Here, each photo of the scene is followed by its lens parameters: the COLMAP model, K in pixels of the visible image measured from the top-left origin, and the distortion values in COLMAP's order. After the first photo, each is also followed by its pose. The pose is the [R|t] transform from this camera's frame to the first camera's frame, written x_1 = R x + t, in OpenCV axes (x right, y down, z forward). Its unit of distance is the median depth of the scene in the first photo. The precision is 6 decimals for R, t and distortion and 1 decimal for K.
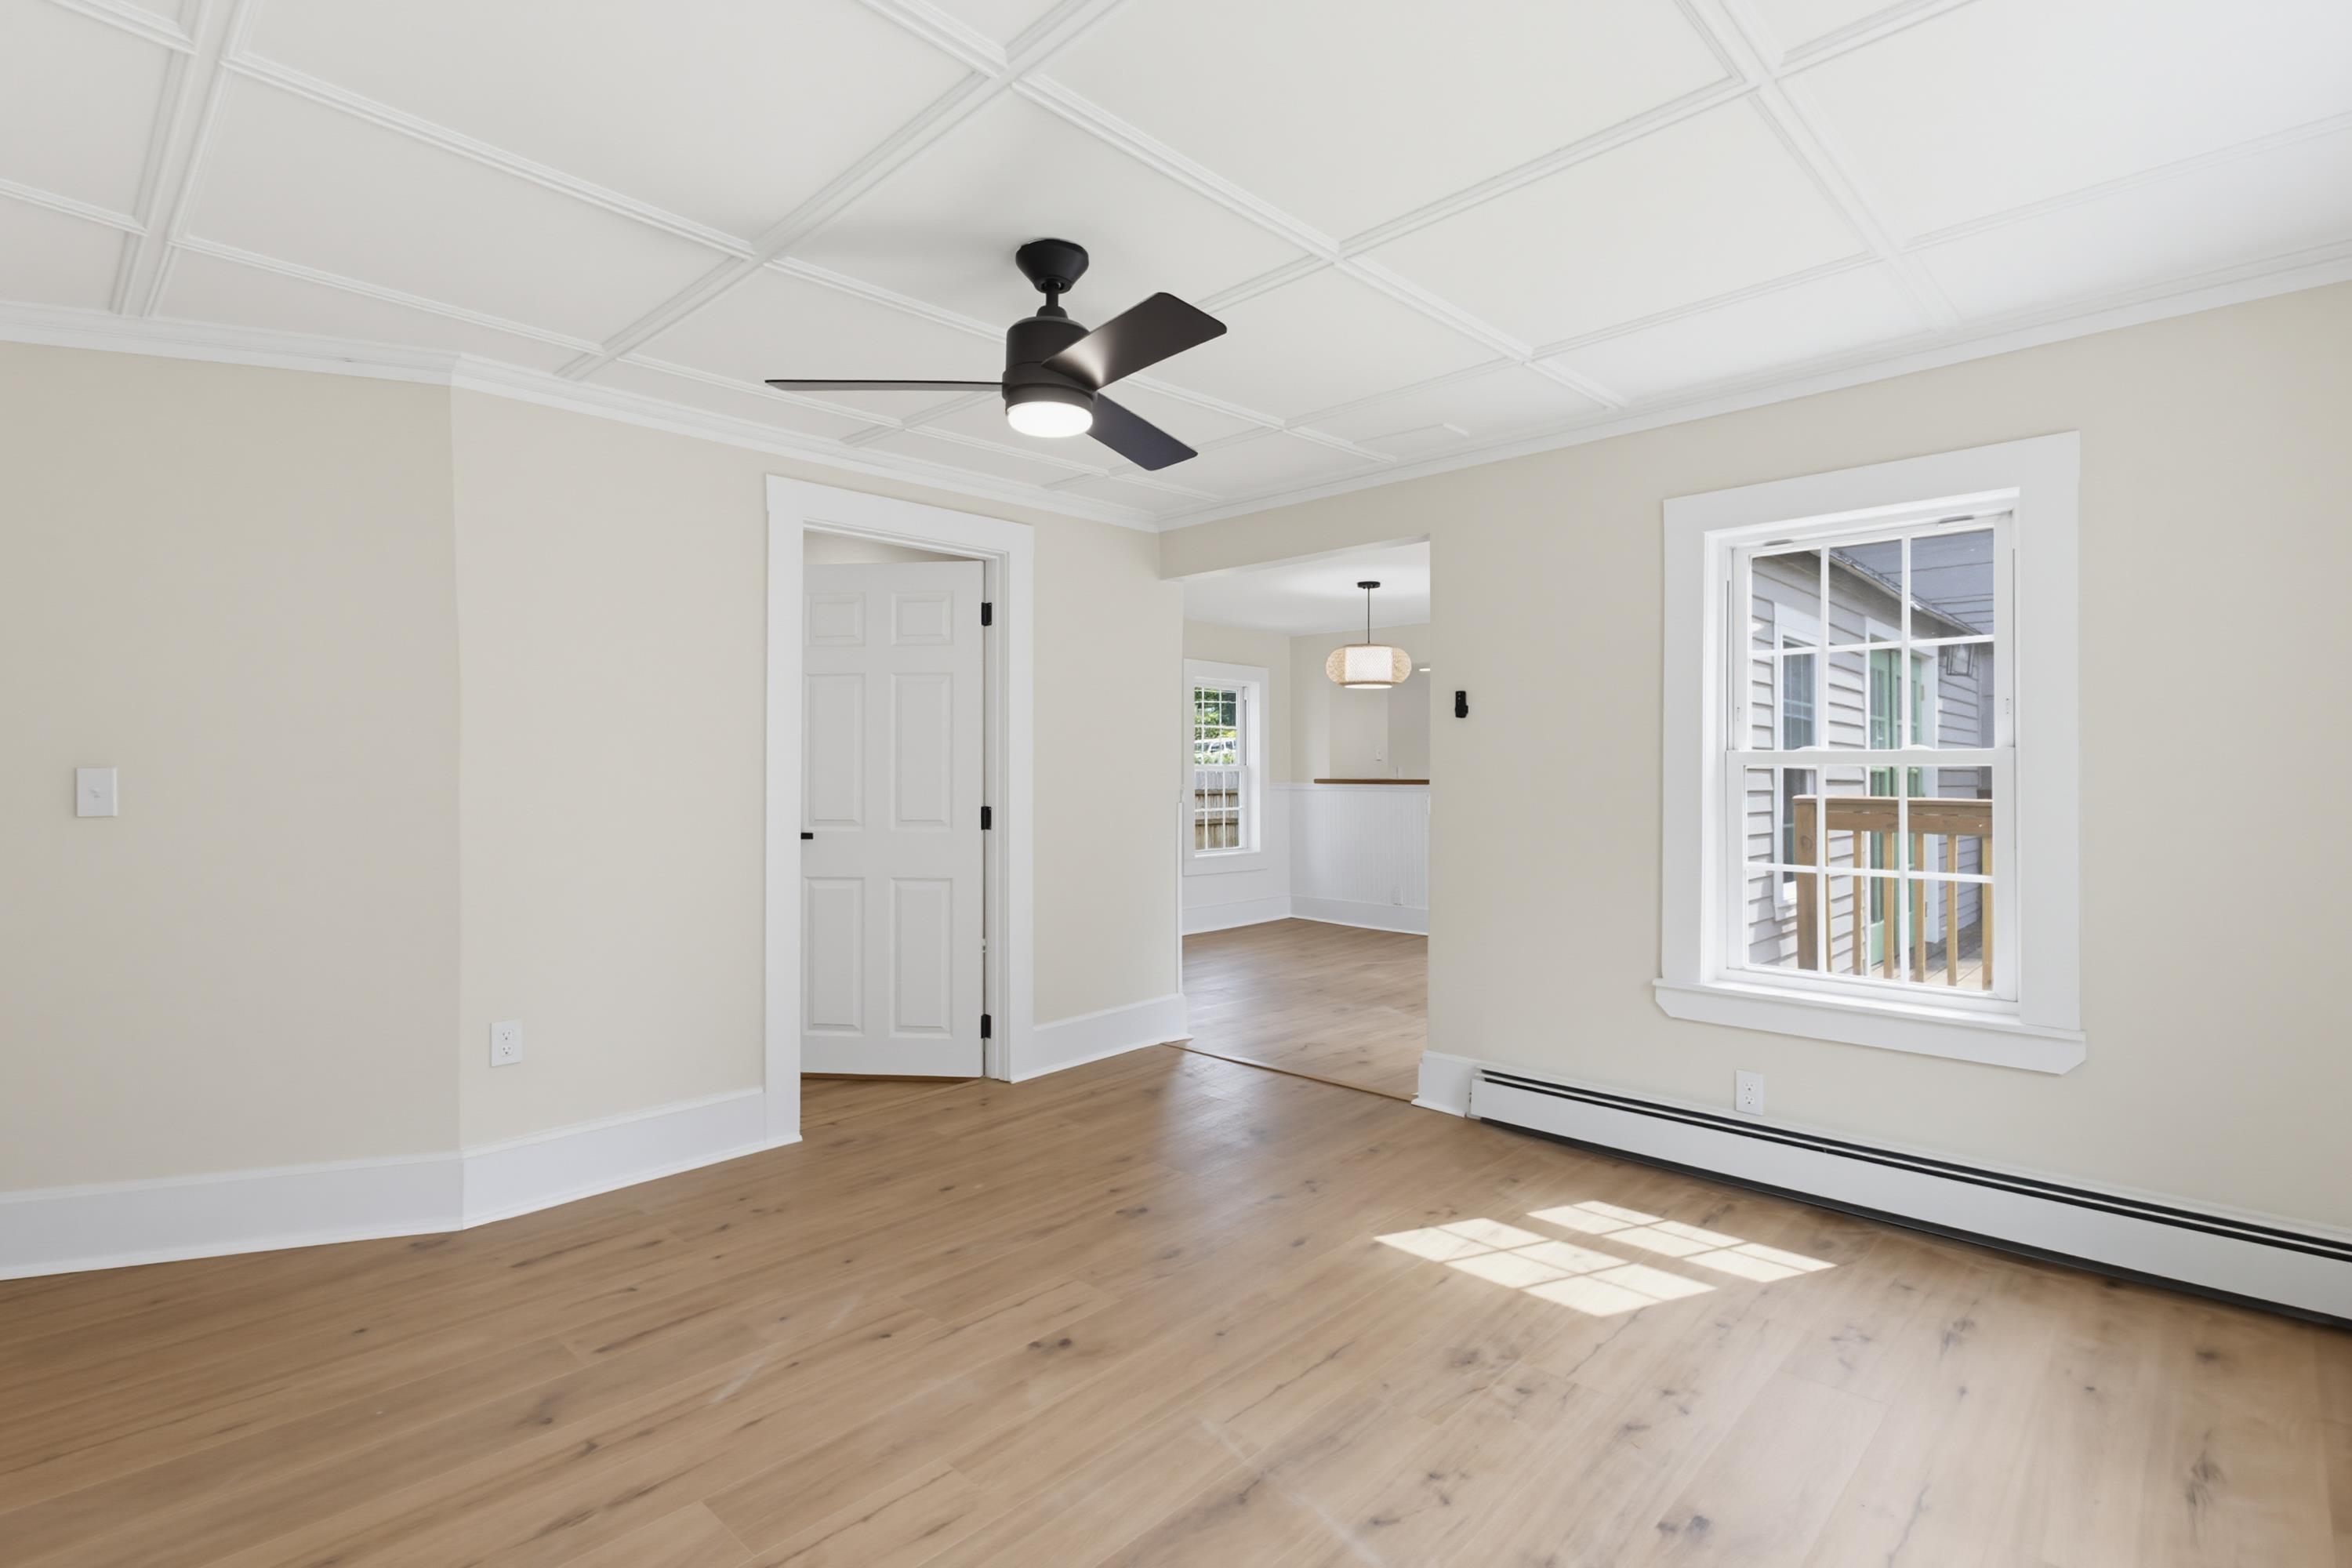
lens RADIAL K [[1133.2, 0, 1202.3], [0, 1133.2, 763.5], [0, 0, 1]] dist [0.027427, -0.011996]
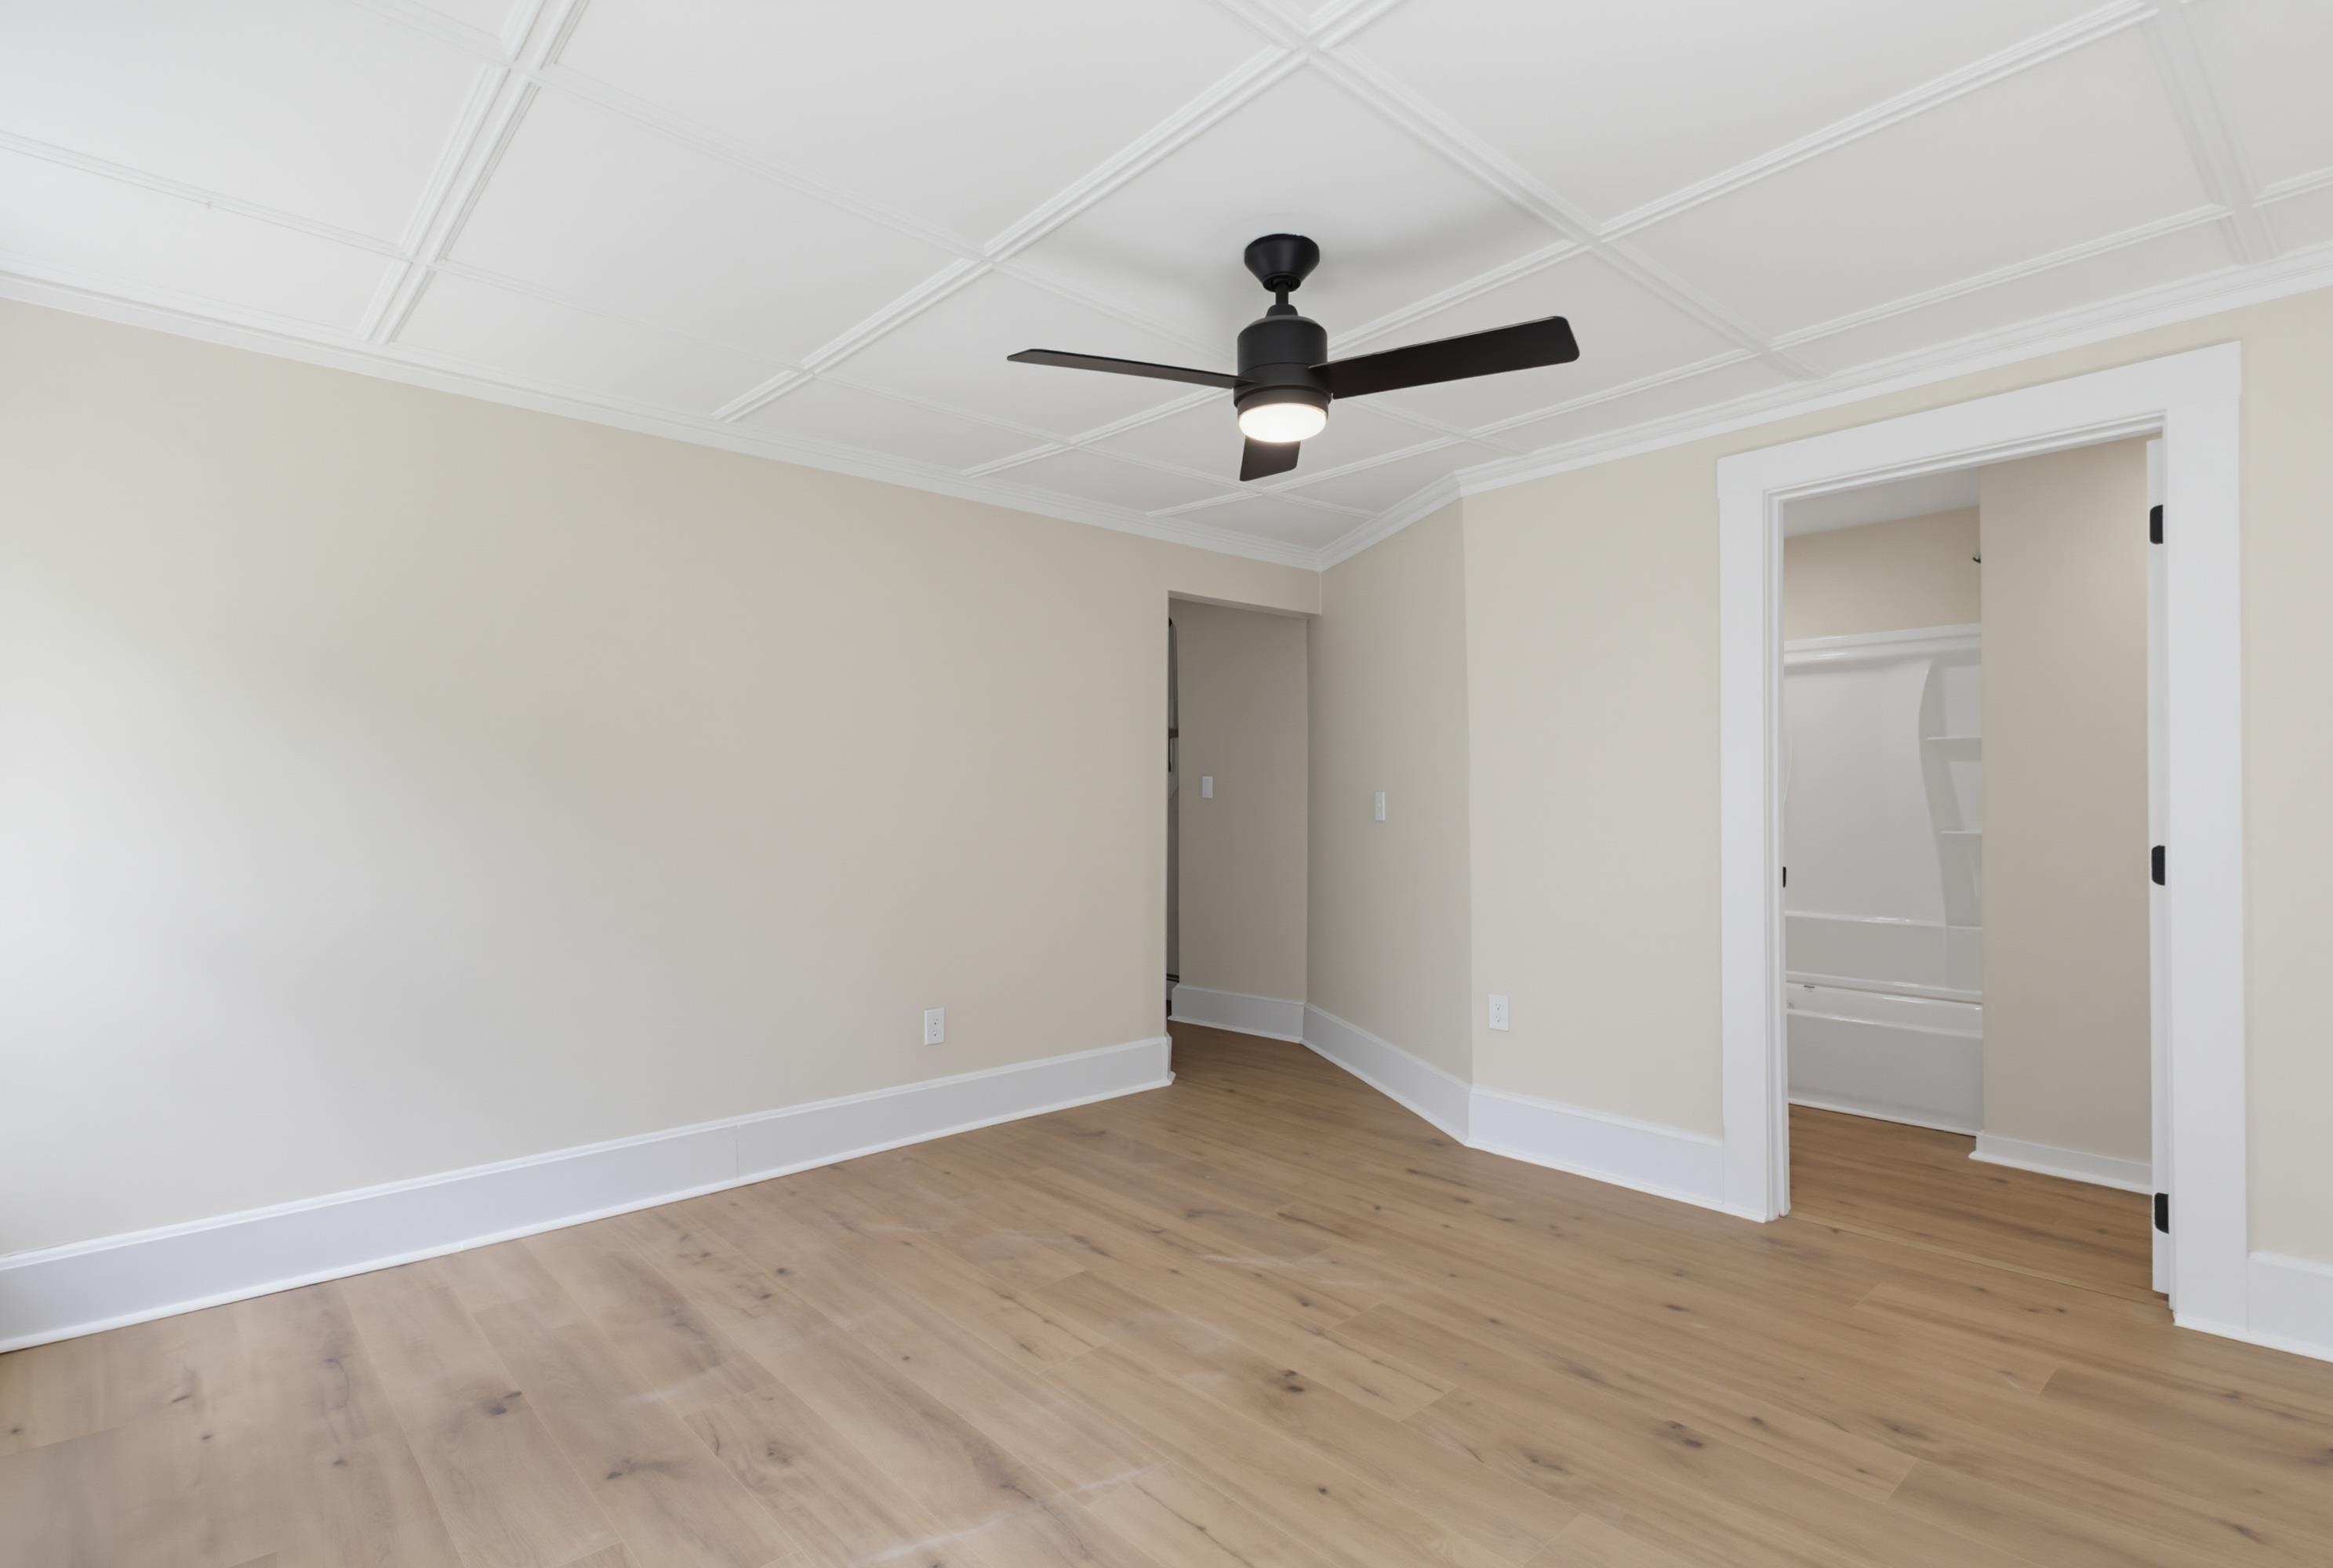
lens RADIAL K [[1149.1, 0, 1180.7], [0, 1149.1, 815.7], [0, 0, 1]] dist [0.003713, 0.000298]
pose [[-0.088077, 0.013475, -0.996023, 0.742410], [0.007134, 0.999891, 0.012897, 0.017353], [0.996088, -0.005970, -0.088163, 0.885839]]
